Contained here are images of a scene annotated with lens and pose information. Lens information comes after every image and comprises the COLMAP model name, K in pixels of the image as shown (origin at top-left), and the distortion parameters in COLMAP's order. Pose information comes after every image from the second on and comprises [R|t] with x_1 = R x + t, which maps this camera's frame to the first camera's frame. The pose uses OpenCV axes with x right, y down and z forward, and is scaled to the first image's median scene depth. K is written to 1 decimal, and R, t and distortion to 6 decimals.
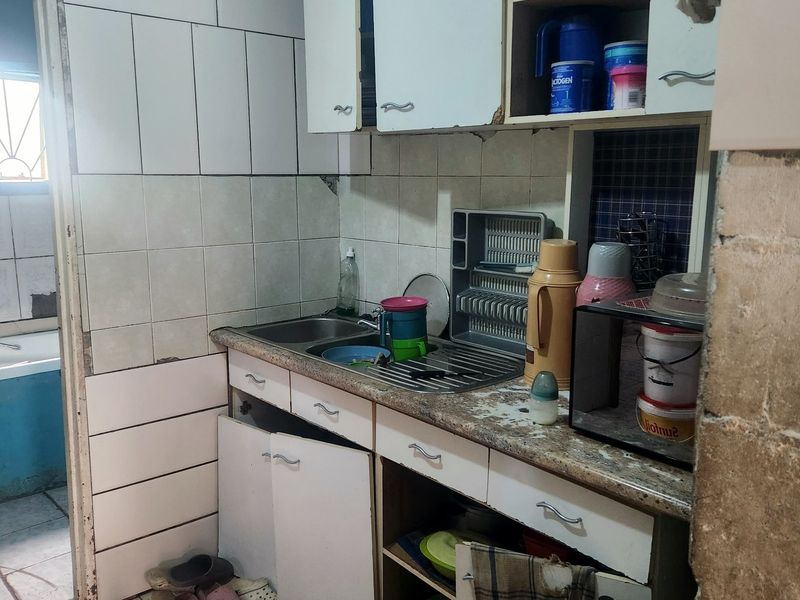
lens RADIAL K [[707.0, 0, 401.1], [0, 707.0, 297.2], [0, 0, 1]] dist [0.090314, -0.060361]
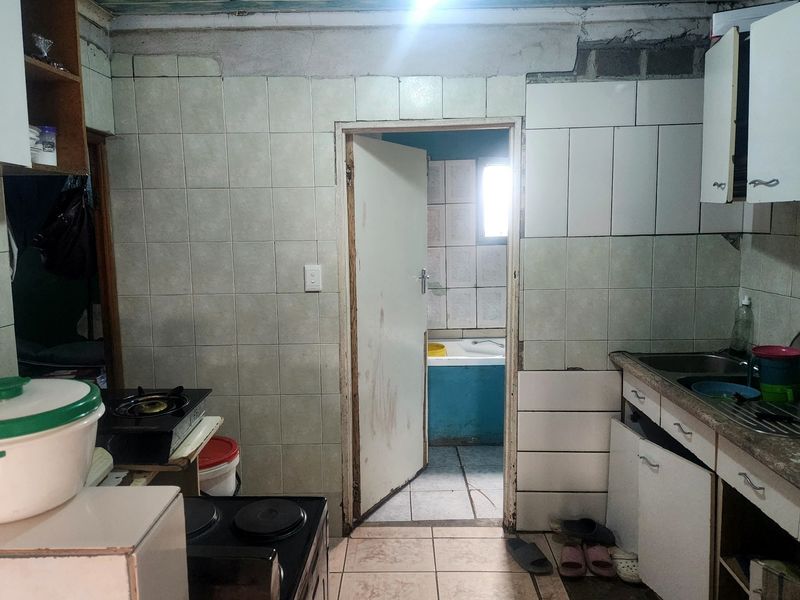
lens RADIAL K [[595.6, 0, 397.8], [0, 595.6, 296.9], [0, 0, 1]] dist [0.072312, -0.065823]
pose [[0.742734, 0.075283, -0.665341, 0.185742], [-0.098285, 0.995154, 0.002885, -0.021141], [0.662334, 0.063250, 0.746534, -0.104672]]
